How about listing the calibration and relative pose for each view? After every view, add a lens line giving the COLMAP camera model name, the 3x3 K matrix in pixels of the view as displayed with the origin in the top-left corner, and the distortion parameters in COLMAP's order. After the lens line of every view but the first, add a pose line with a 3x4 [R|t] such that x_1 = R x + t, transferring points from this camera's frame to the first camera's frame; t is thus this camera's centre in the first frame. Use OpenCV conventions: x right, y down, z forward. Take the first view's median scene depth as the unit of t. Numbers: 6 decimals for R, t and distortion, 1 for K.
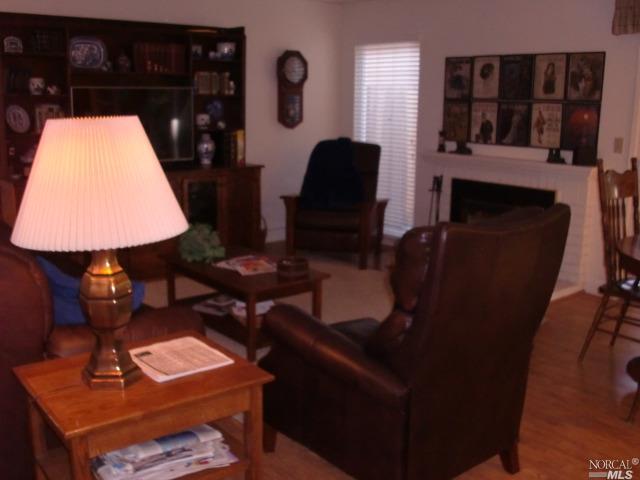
lens RADIAL K [[670.1, 0, 316.8], [0, 670.1, 238.9], [0, 0, 1]] dist [-0.126767, 0.000000]
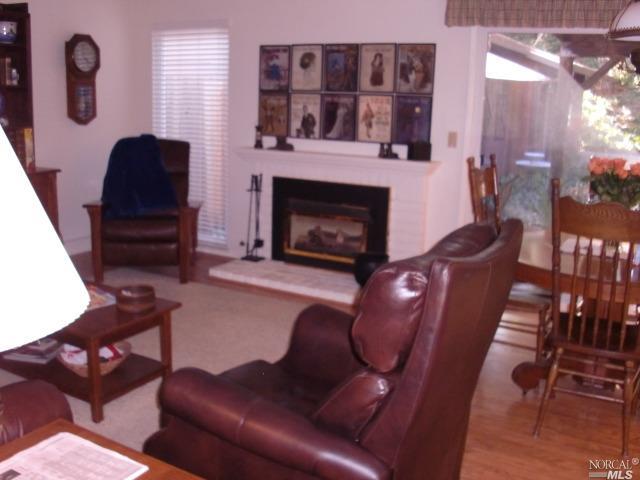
lens RADIAL K [[670.1, 0, 320.9], [0, 670.1, 238.7], [0, 0, 1]] dist [-0.126767, 0.000000]
pose [[0.933610, -0.059807, 0.353265, -0.069215], [0.054844, 0.998205, 0.024051, -0.024228], [-0.354069, -0.003079, 0.935214, 0.109628]]
